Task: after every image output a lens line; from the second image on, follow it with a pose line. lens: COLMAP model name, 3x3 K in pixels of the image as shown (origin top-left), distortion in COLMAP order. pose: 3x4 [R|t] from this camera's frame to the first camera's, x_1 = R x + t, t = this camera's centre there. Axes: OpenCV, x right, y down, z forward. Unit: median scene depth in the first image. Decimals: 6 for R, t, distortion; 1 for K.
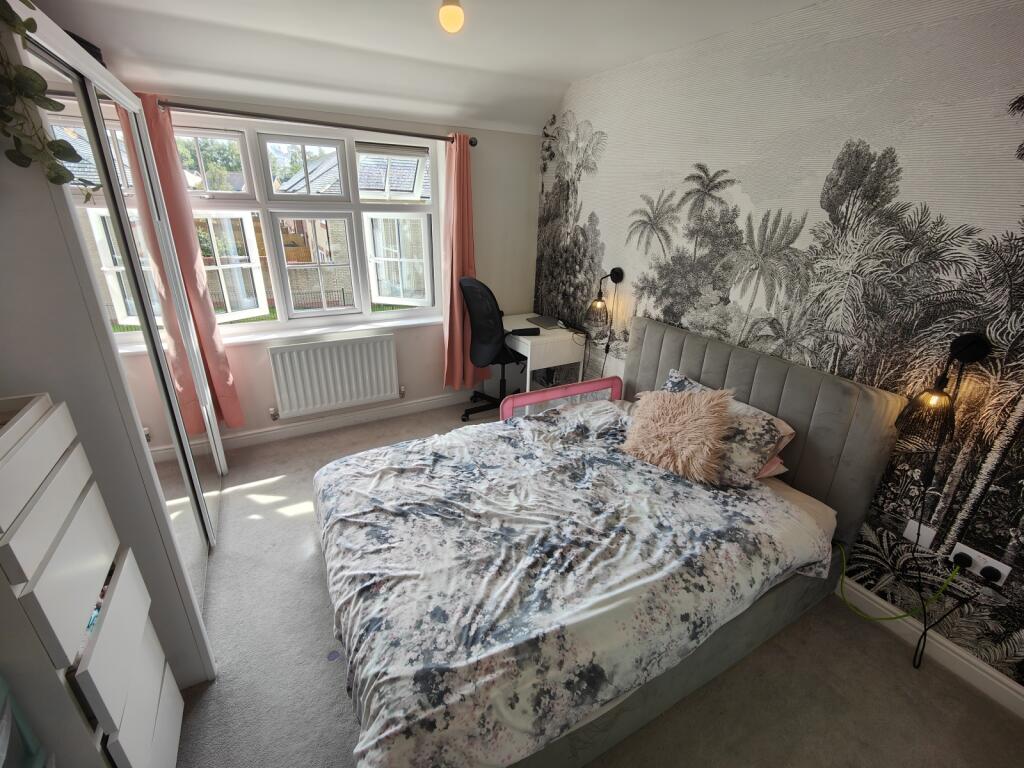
lens RADIAL K [[445.8, 0, 503.2], [0, 445.8, 383.5], [0, 0, 1]] dist [0.014511, -0.008079]
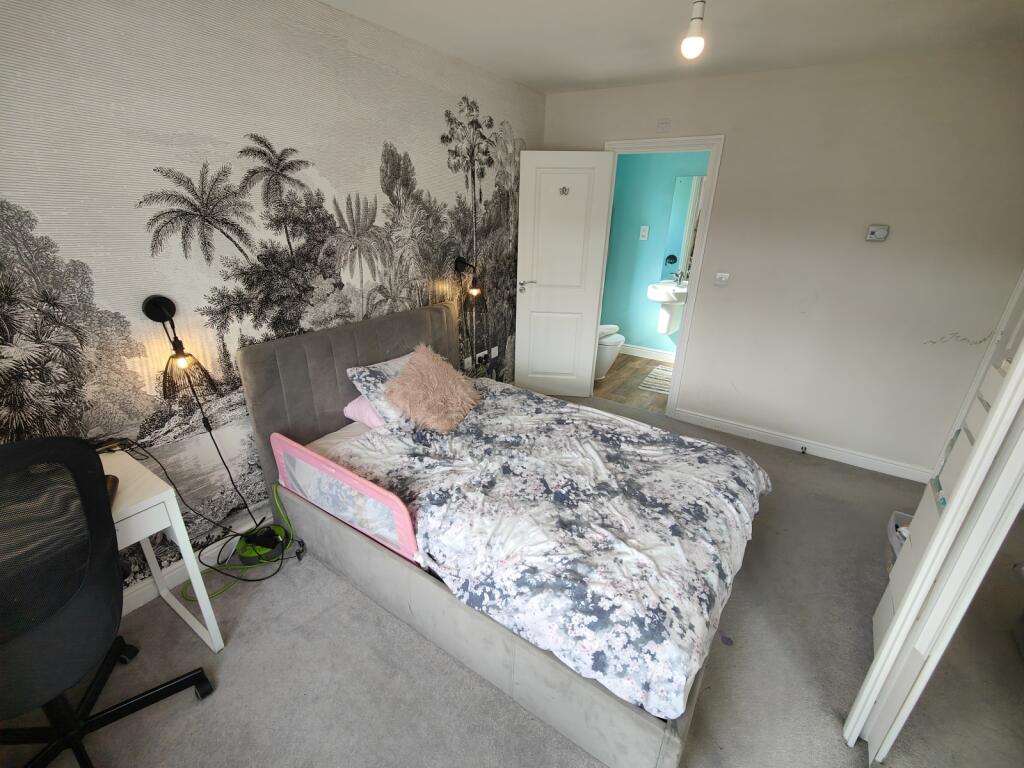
lens RADIAL K [[445.8, 0, 507.4], [0, 445.8, 389.5], [0, 0, 1]] dist [0.014511, -0.008079]
pose [[-0.451022, -0.378097, 0.808469, -0.595909], [0.304439, 0.786334, 0.537583, -0.440125], [-0.838985, 0.488591, -0.239547, 1.069300]]
